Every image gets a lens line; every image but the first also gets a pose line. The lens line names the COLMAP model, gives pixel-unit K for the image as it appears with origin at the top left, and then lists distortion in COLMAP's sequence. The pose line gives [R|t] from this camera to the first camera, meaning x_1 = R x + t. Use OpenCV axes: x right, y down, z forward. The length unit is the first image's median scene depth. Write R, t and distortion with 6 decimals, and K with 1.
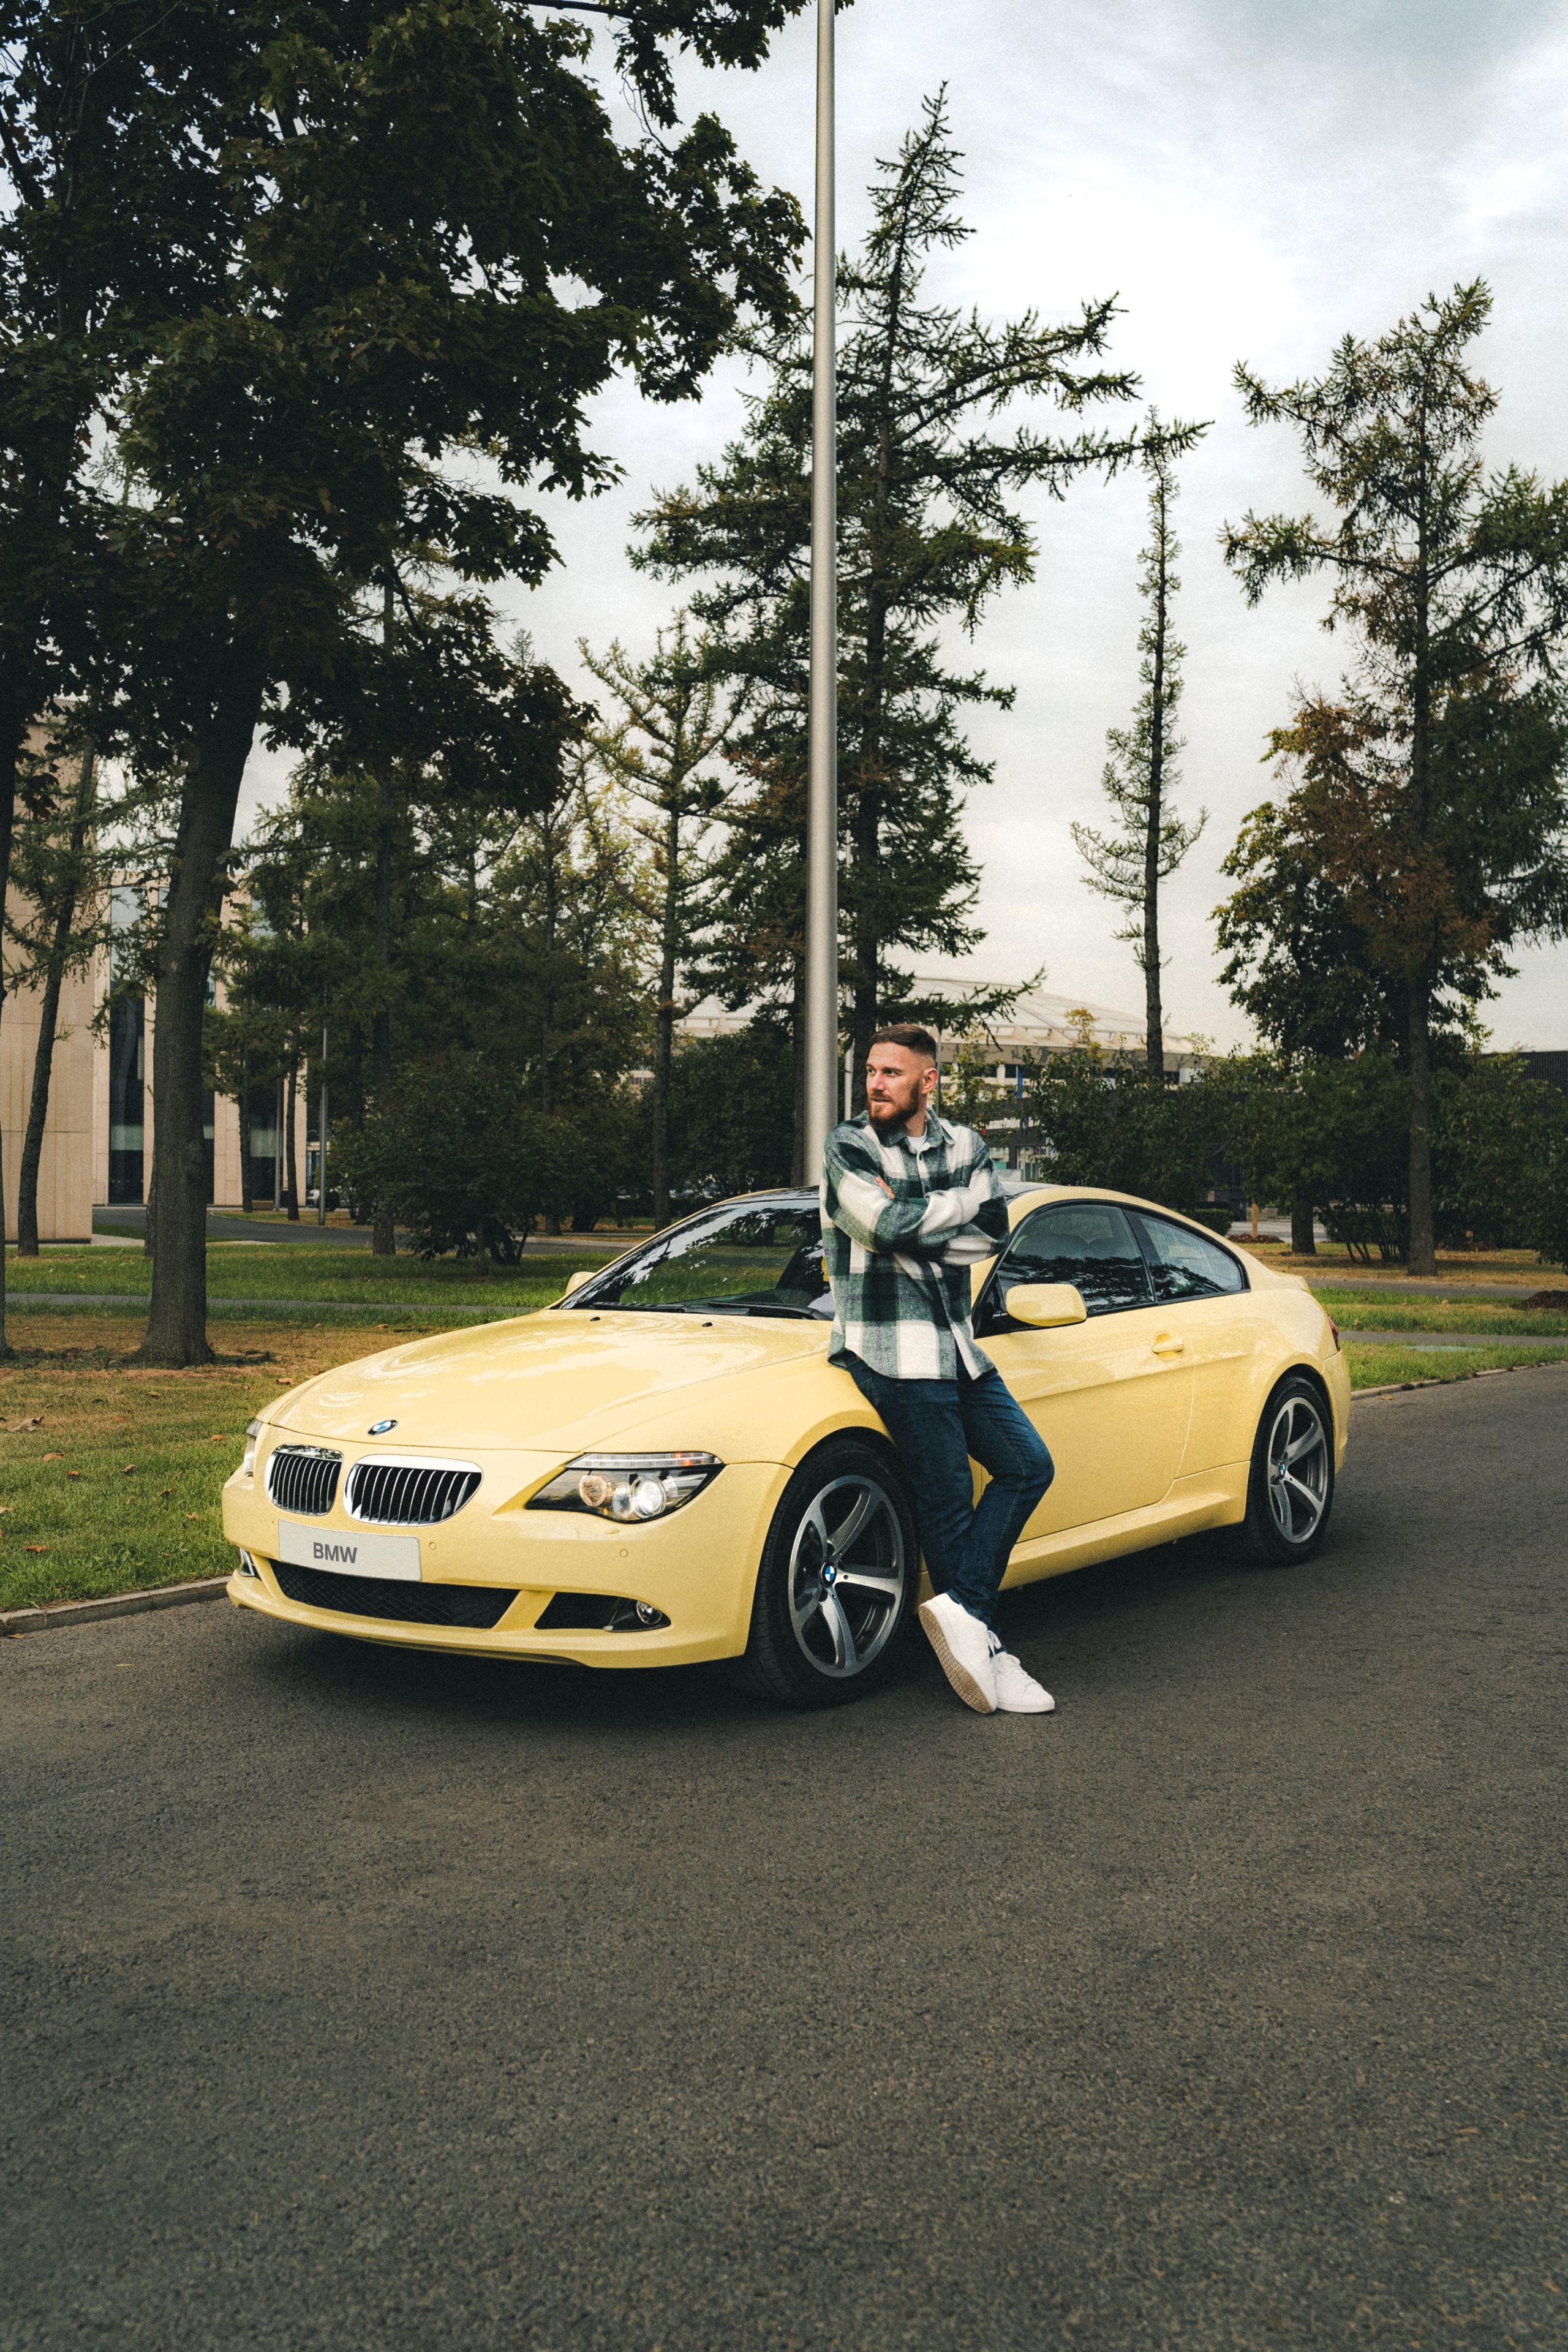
lens RADIAL K [[2369.8, 0, 686.0], [0, 2369.8, 1292.7], [0, 0, 1]] dist [0.002124, 0.005547]
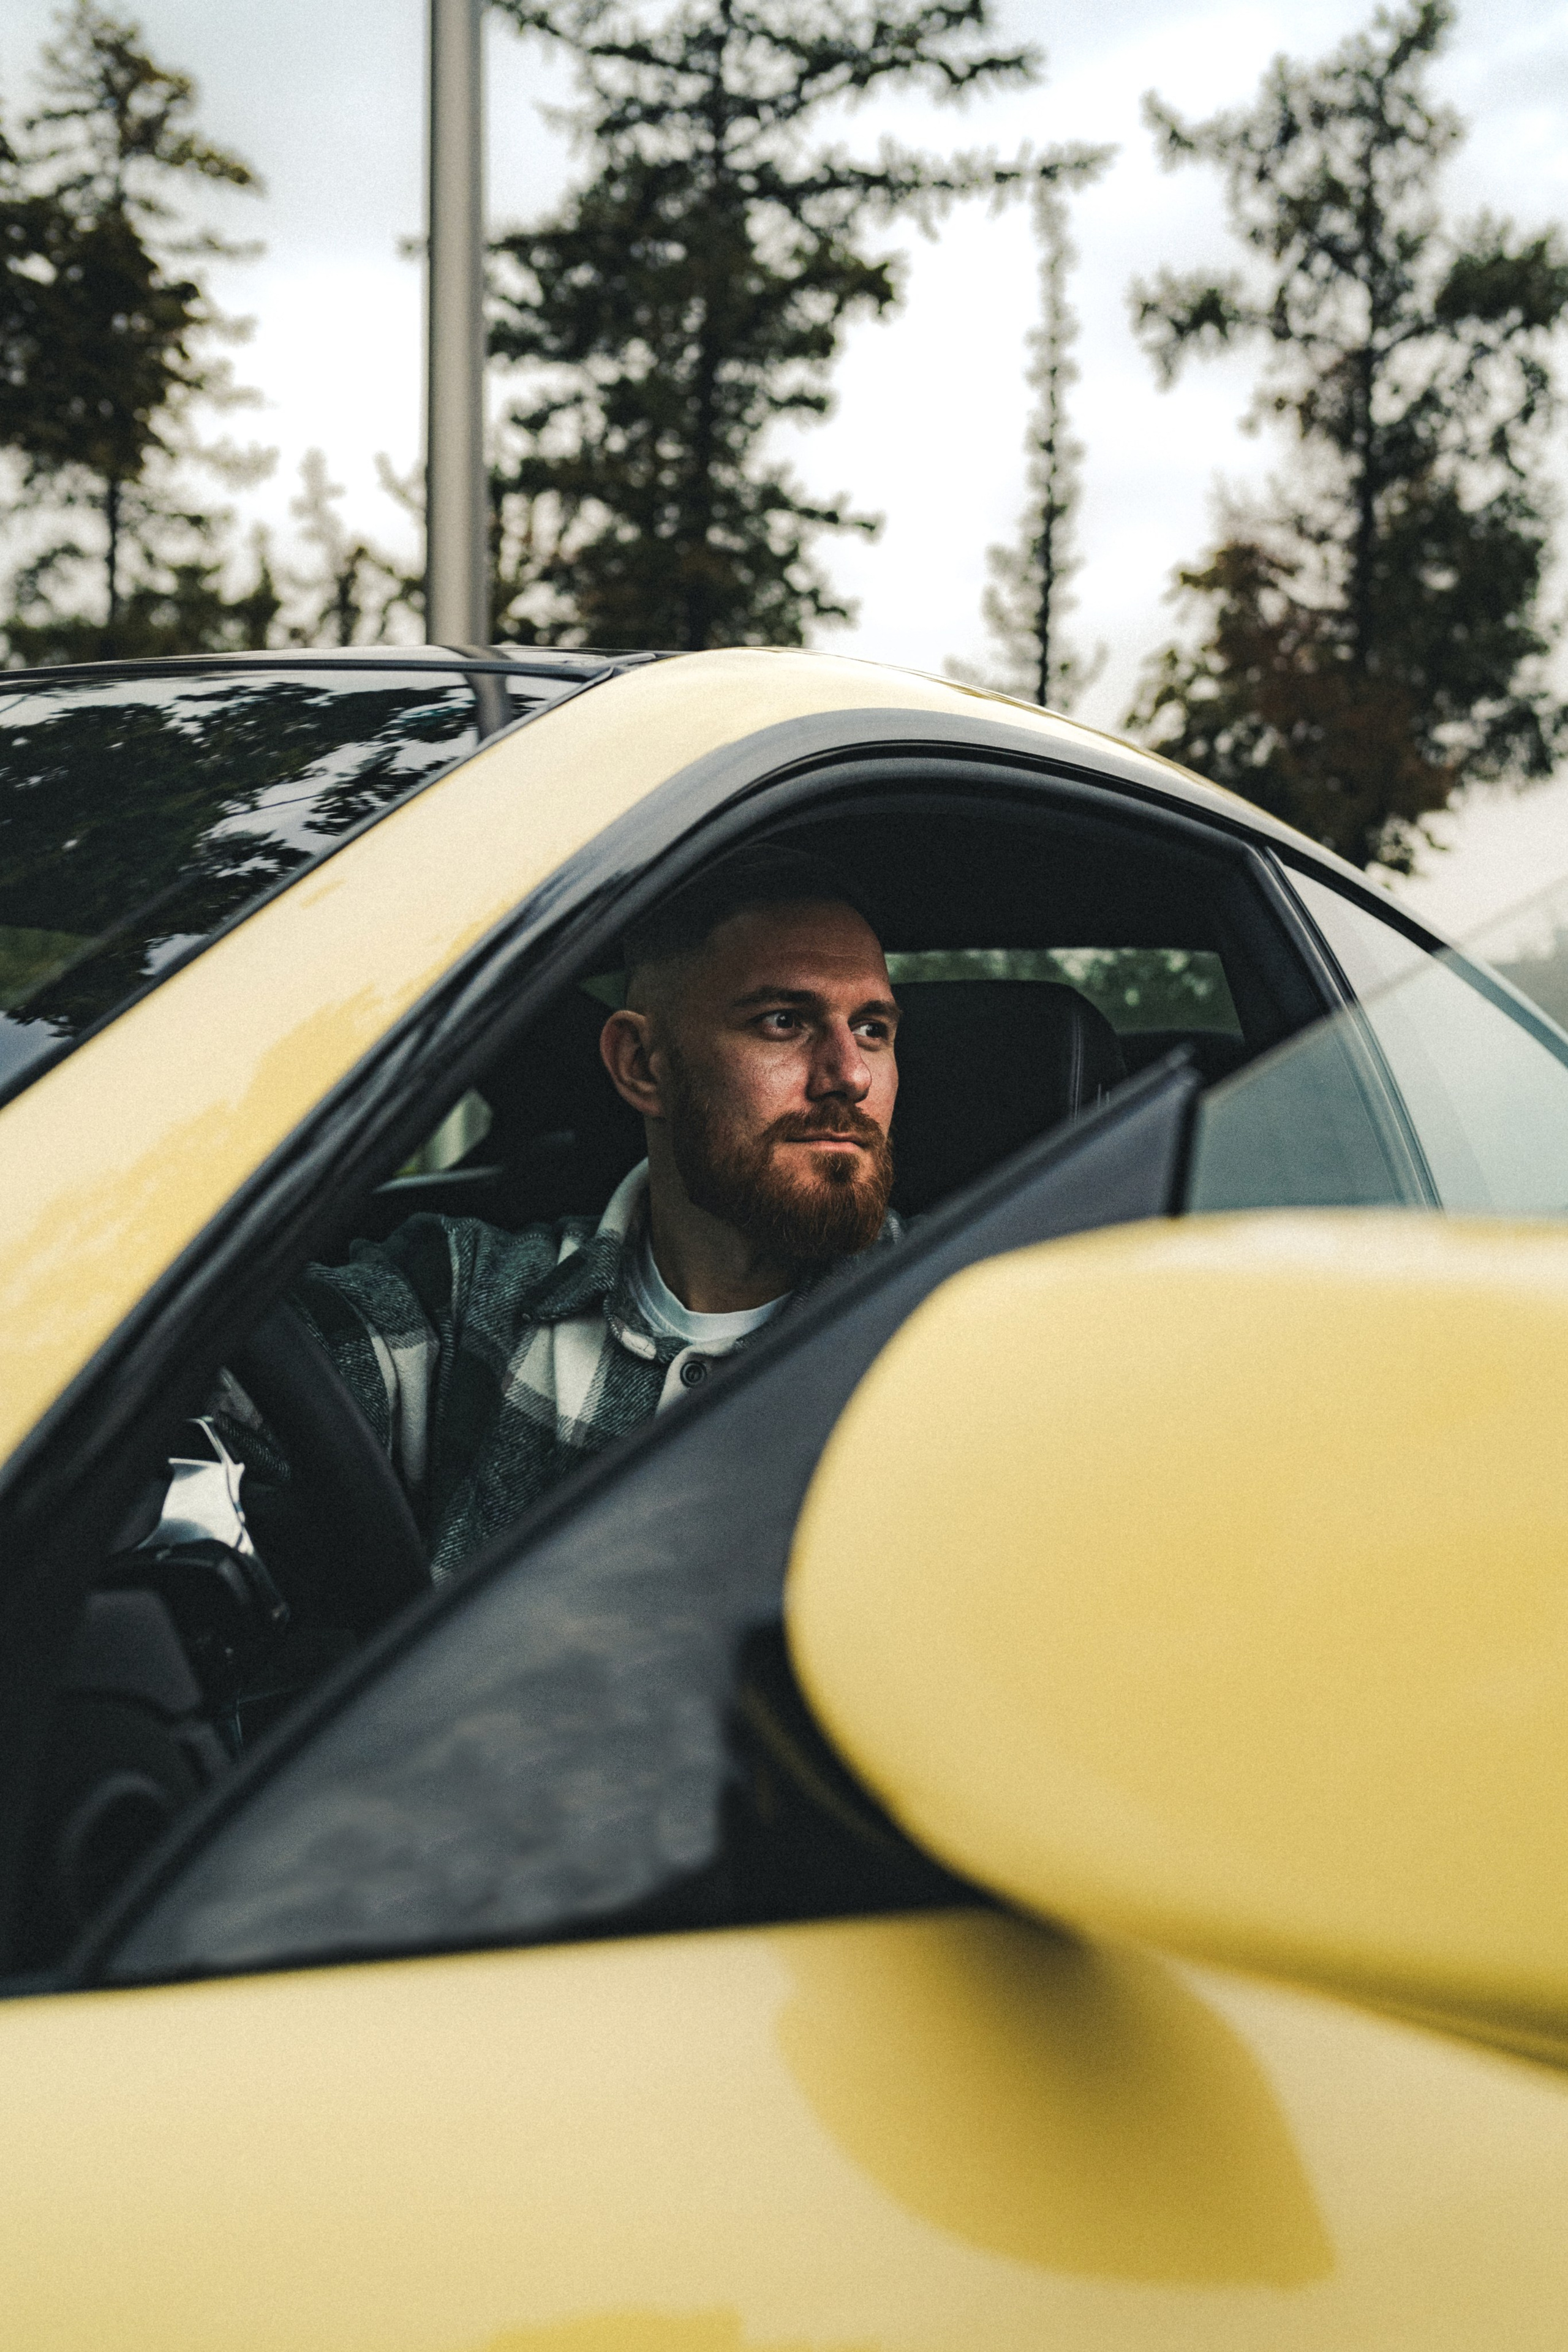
lens RADIAL K [[2483.4, 0, 775.0], [0, 2483.4, 1235.5], [0, 0, 1]] dist [0.006030, 0.023332]
pose [[0.995558, 0.003978, 0.094064, 0.024136], [-0.004572, 0.999971, 0.006103, -0.000408], [-0.094037, -0.006506, 0.995547, 0.151083]]
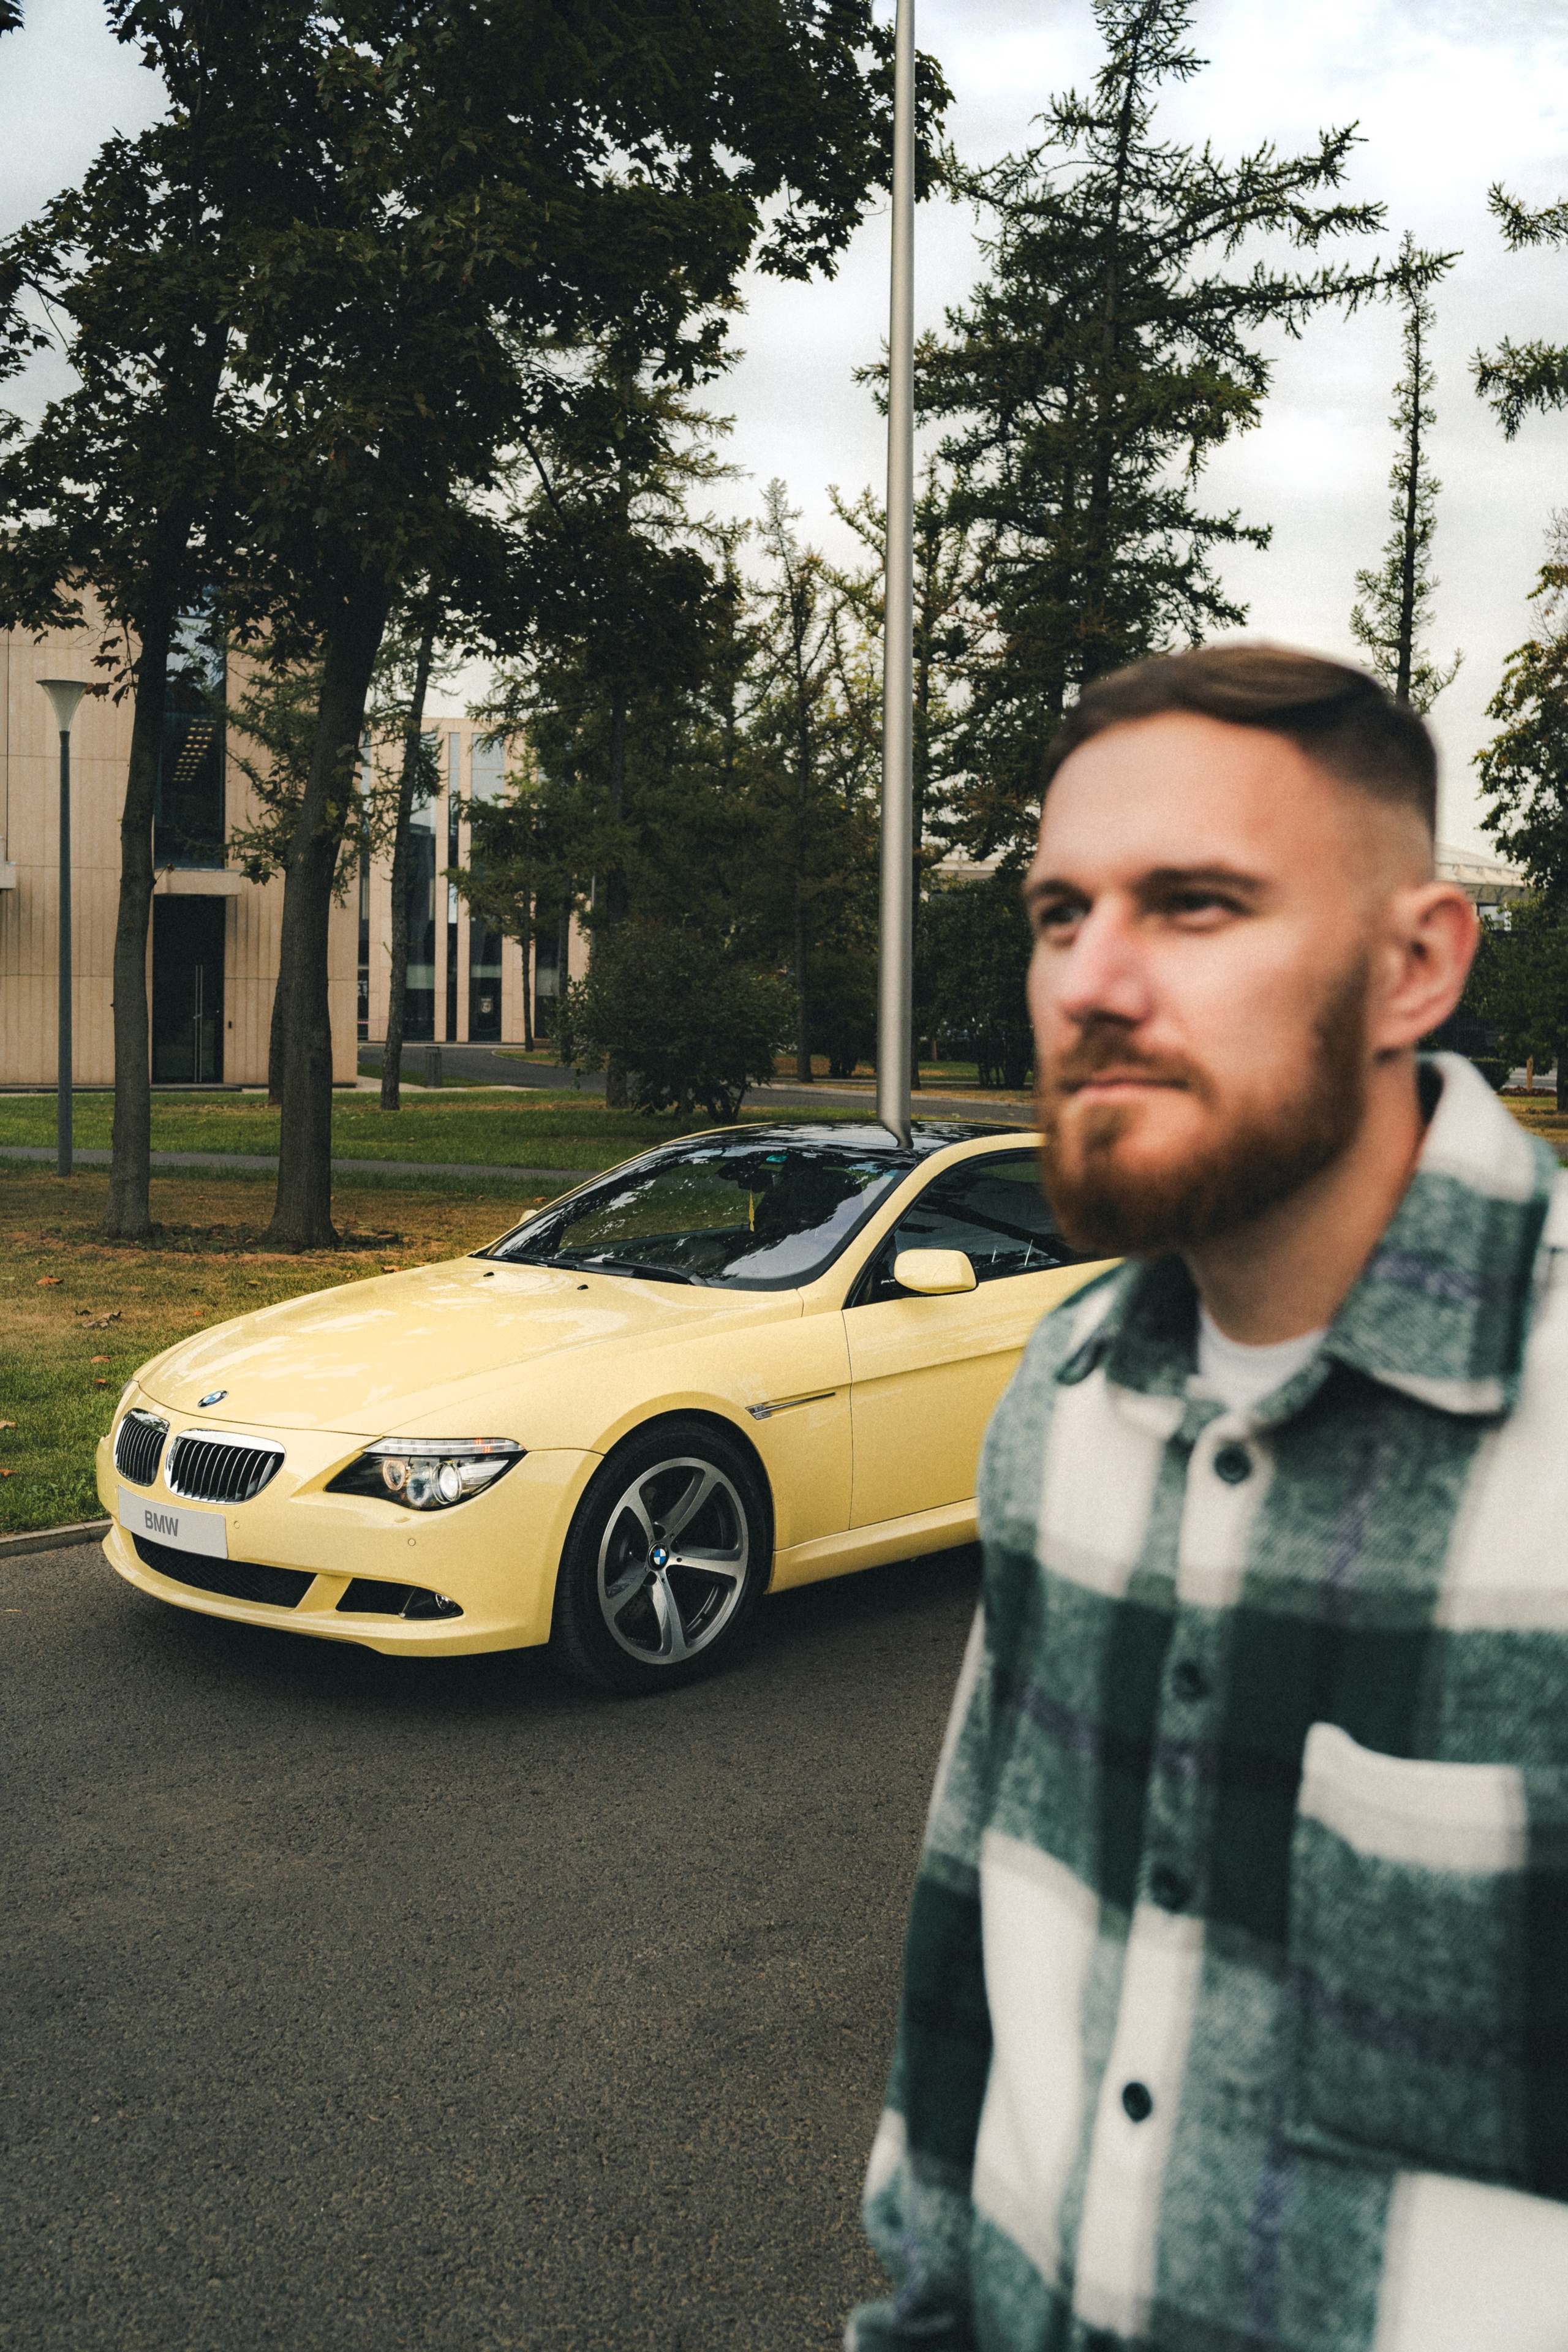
lens RADIAL K [[2350.3, 0, 637.0], [0, 2350.3, 1169.0], [0, 0, 1]] dist [0.006517, 0.007785]
pose [[0.990218, 0.011474, -0.139058, 0.025948], [-0.009165, 0.999809, 0.017234, -0.008221], [0.139230, -0.015791, 0.990134, 0.005277]]
